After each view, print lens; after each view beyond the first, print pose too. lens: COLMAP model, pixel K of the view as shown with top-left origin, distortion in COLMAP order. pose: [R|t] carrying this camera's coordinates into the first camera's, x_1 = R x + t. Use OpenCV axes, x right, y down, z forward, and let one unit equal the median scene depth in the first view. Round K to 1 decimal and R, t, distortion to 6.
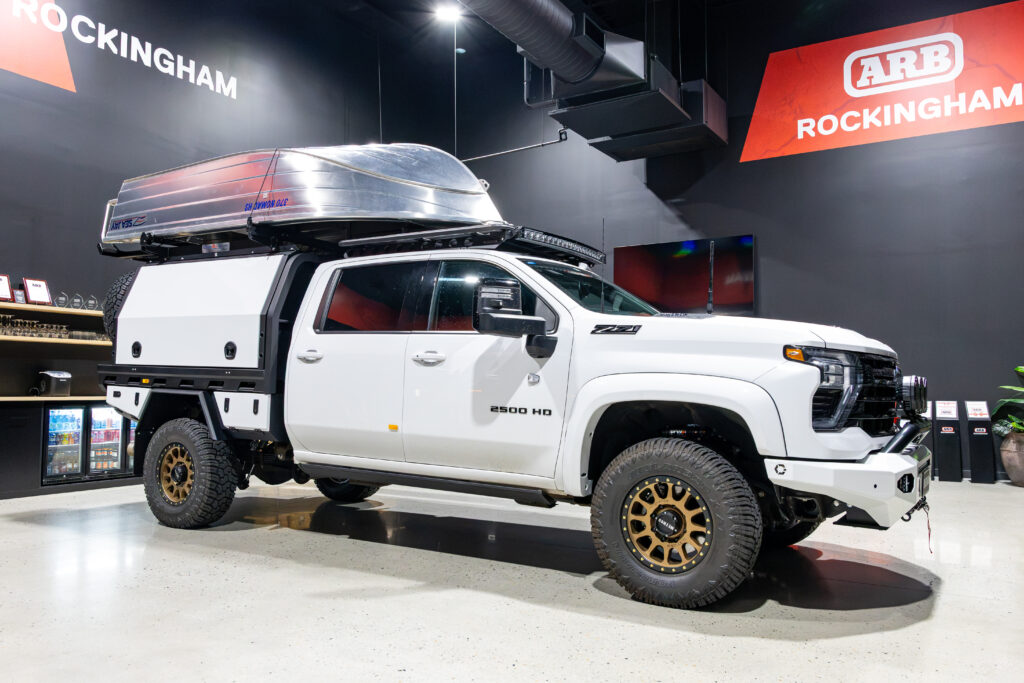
lens RADIAL K [[701.4, 0, 512.0], [0, 701.4, 341.5], [0, 0, 1]] dist [0.000586, -0.003475]
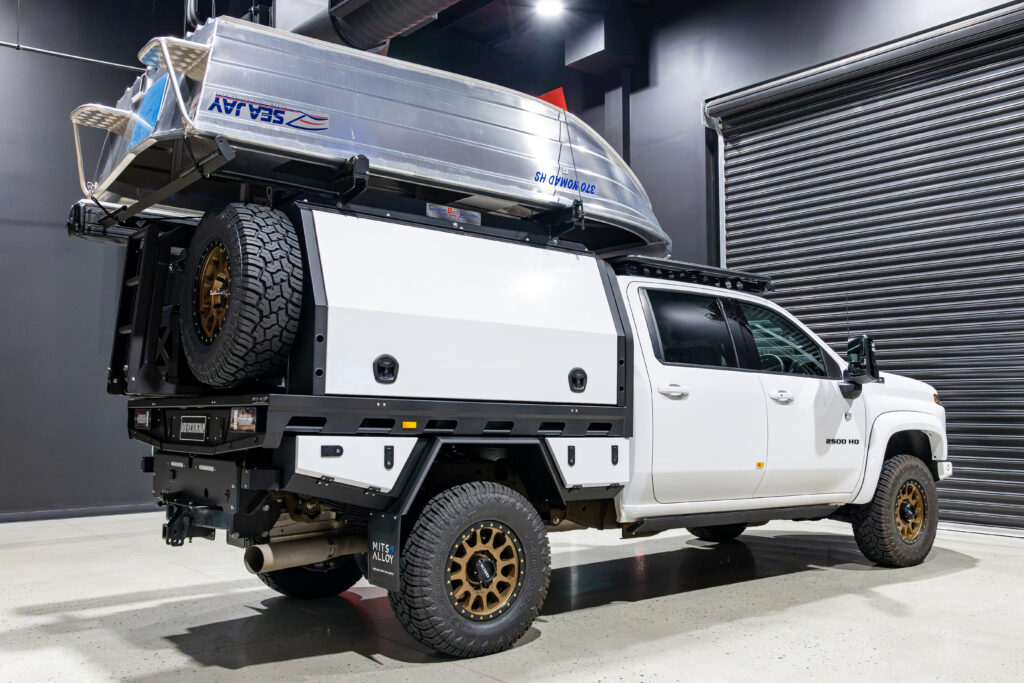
lens RADIAL K [[999.0, 0, 512.0], [0, 999.0, 341.5], [0, 0, 1]] dist [0.005365, 0.001473]
pose [[0.349558, 0.057431, 0.935153, -1.396627], [-0.051352, 0.997794, -0.042083, 0.019862], [-0.935506, -0.033311, 0.351736, 0.699455]]
